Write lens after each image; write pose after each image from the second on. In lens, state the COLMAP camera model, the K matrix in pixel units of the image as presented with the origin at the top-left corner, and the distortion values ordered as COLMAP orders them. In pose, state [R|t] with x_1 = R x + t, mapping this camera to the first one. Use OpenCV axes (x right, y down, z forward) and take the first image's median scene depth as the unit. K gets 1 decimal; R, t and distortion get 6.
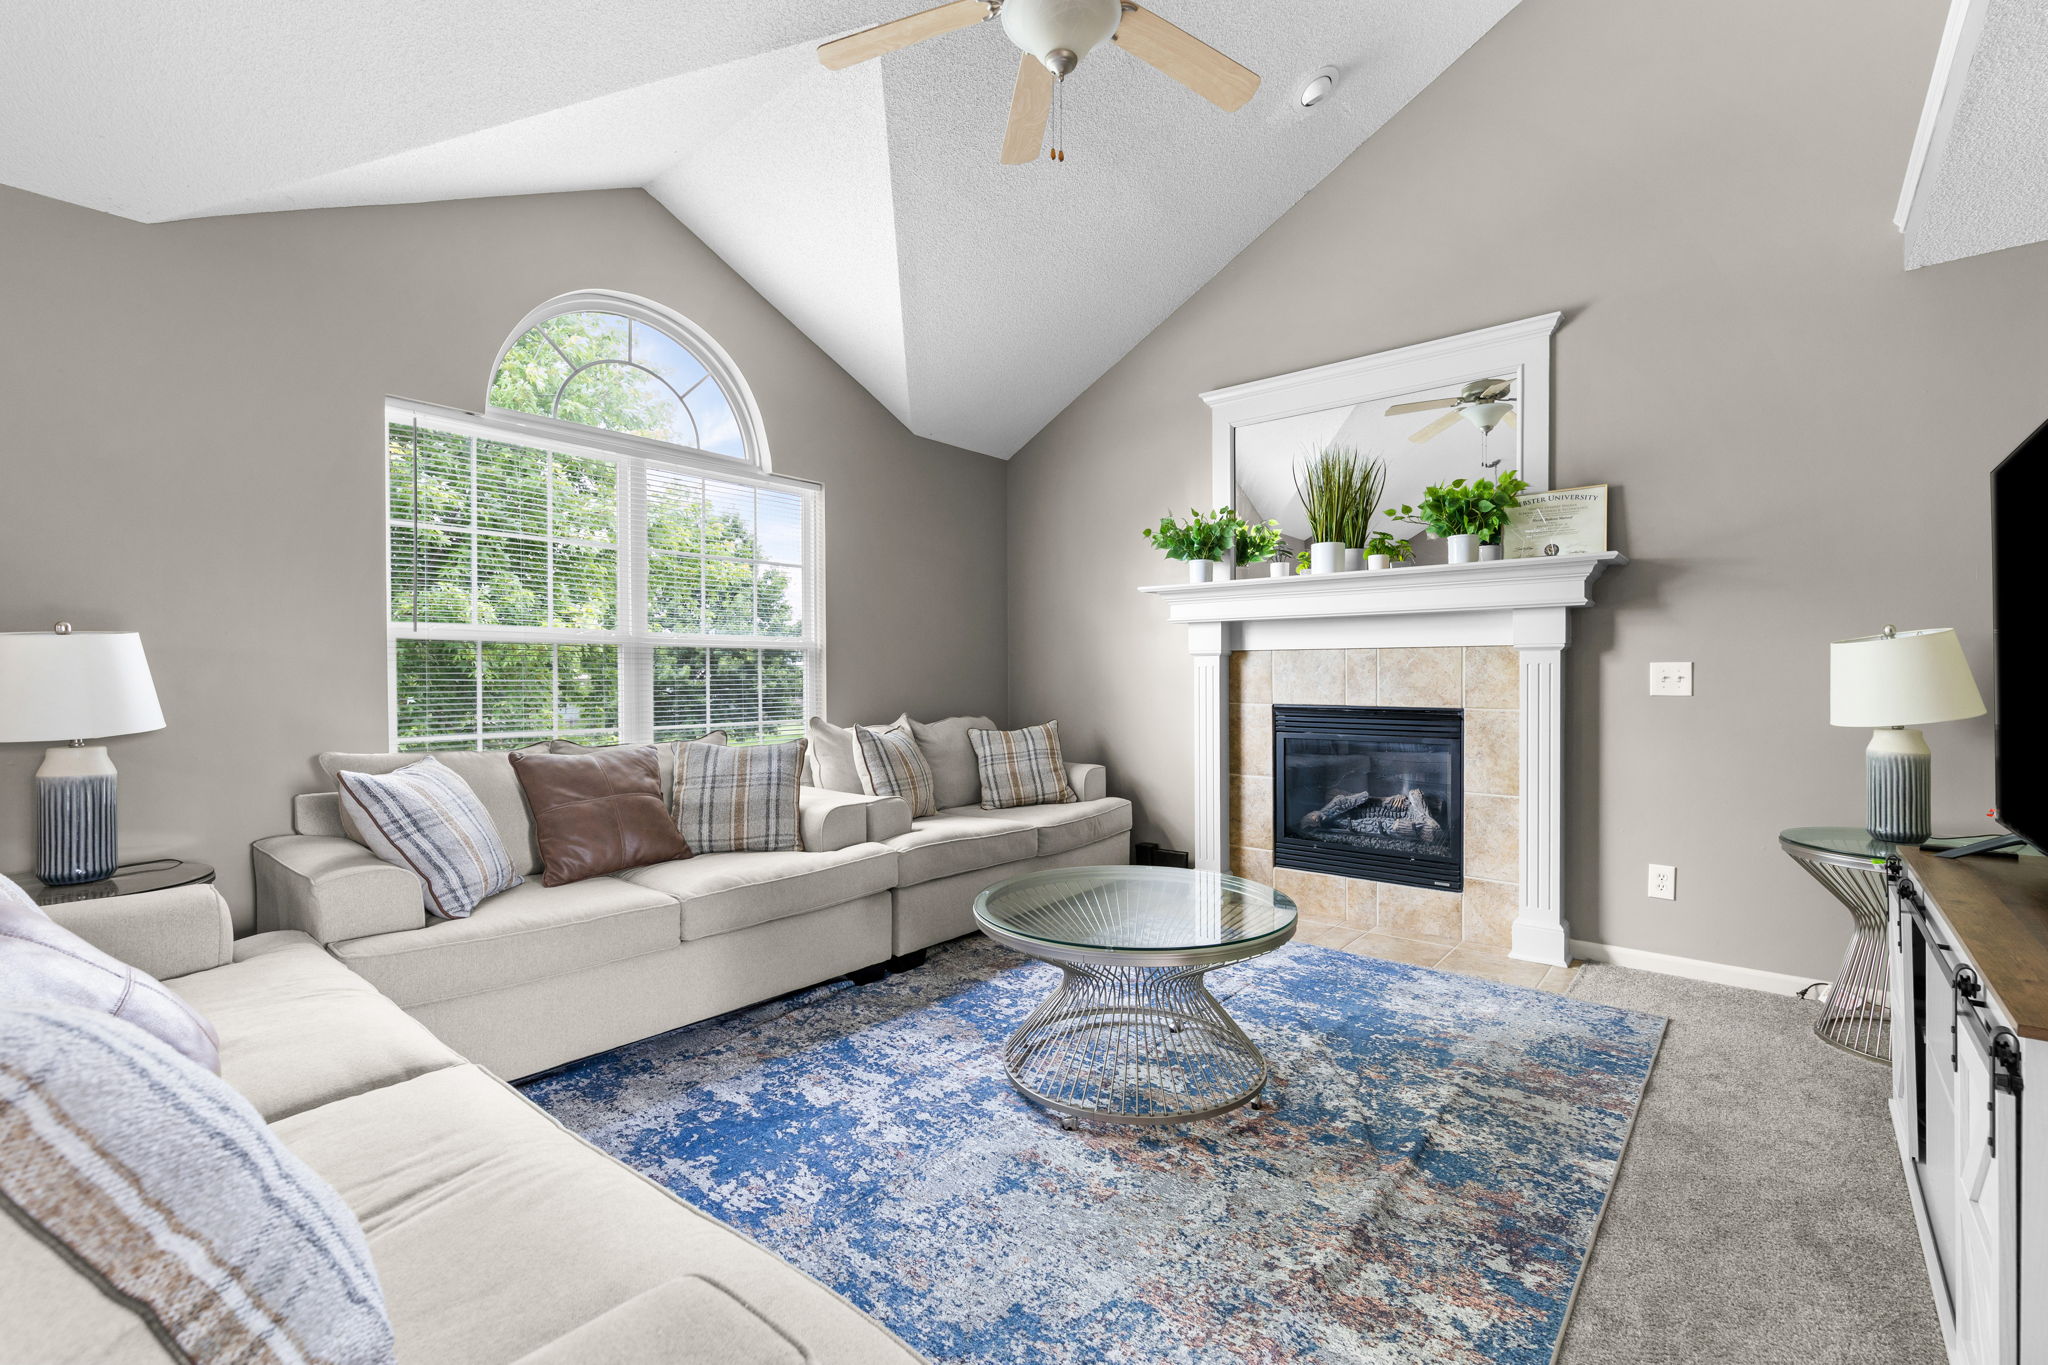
lens RADIAL K [[882.5, 0, 1024.9], [0, 882.5, 681.3], [0, 0, 1]] dist [-0.002016, 0.000346]
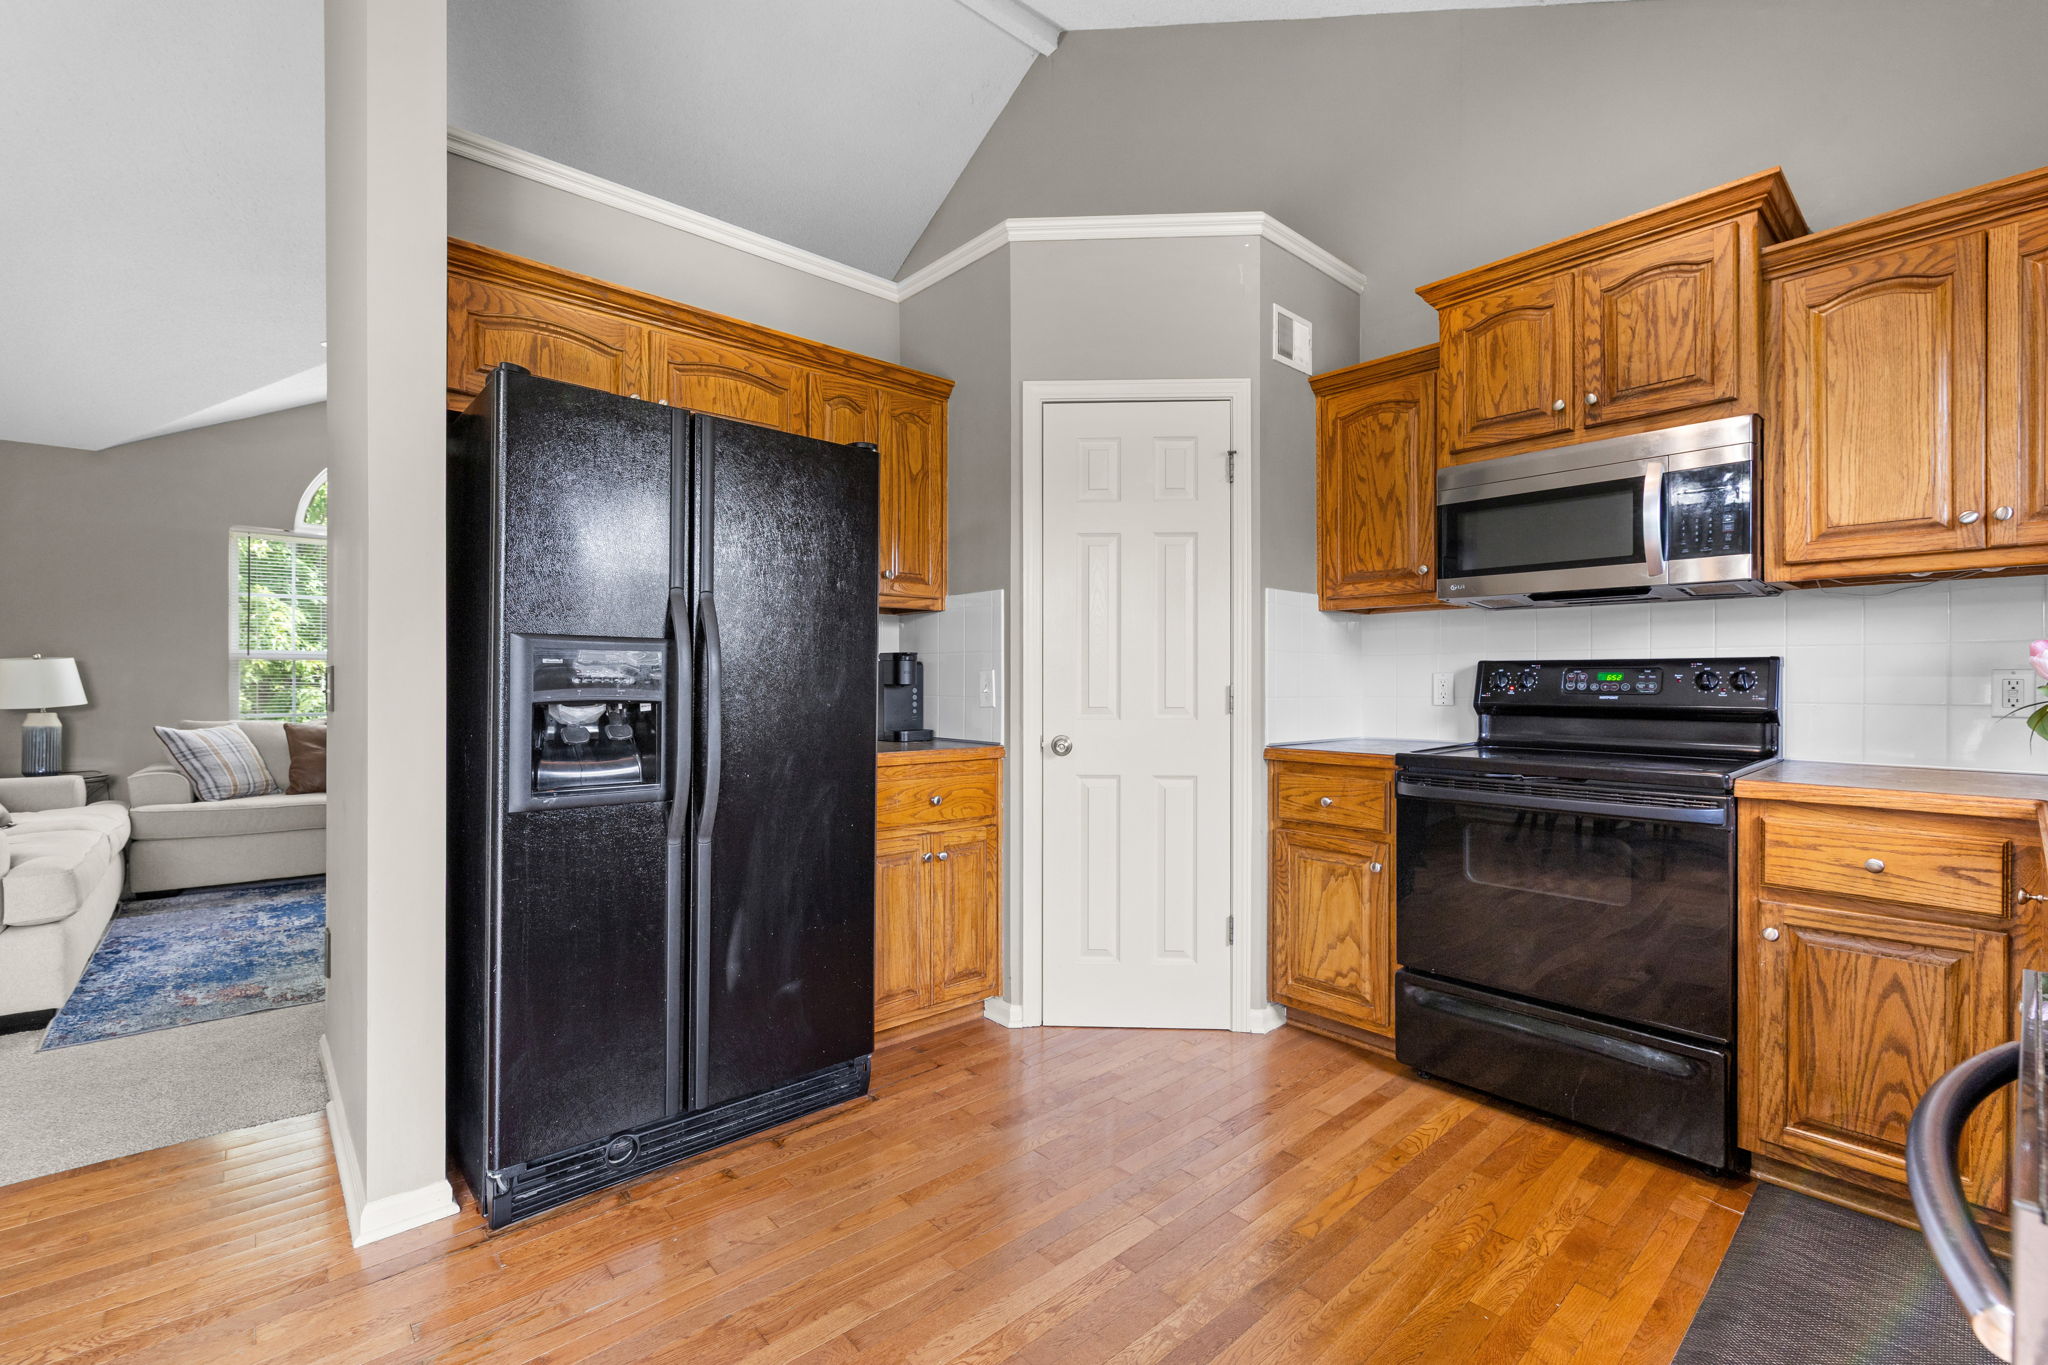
lens RADIAL K [[882.5, 0, 1029.0], [0, 882.5, 679.2], [0, 0, 1]] dist [-0.002016, 0.000346]
pose [[0.991156, 0.006449, -0.132547, 1.569748], [-0.008126, 0.999894, -0.012116, 0.001856], [0.132455, 0.013086, 0.991103, -0.788192]]
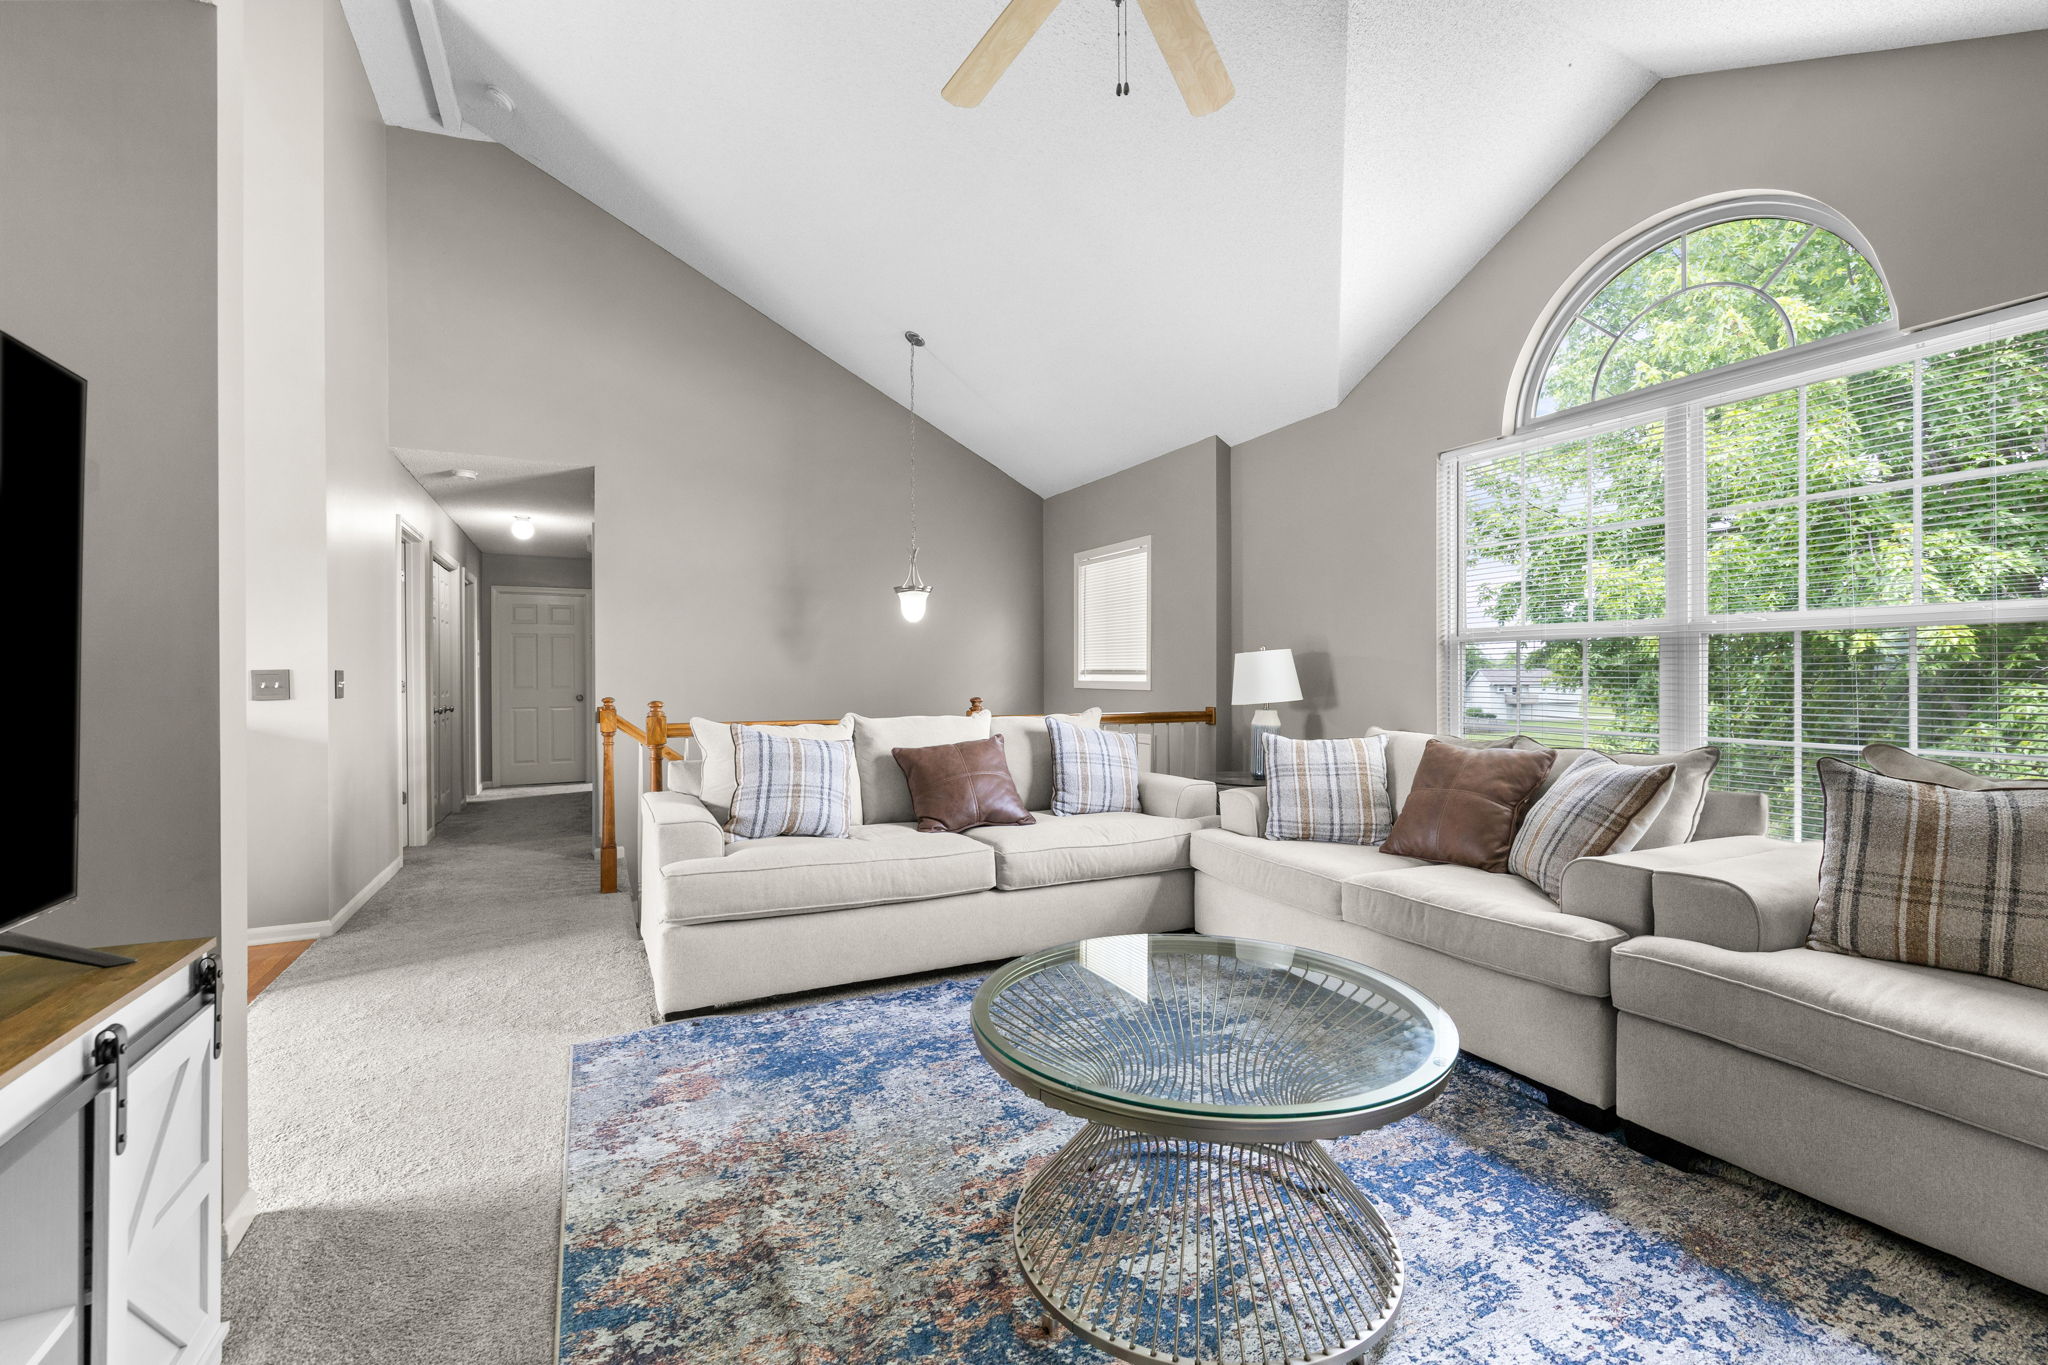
lens RADIAL K [[882.5, 0, 1039.1], [0, 882.5, 678.2], [0, 0, 1]] dist [-0.002016, 0.000346]
pose [[-0.387760, 0.010835, -0.921697, 0.917433], [-0.005273, 0.999888, 0.013972, -0.015151], [0.921745, 0.010278, -0.387660, 1.312766]]
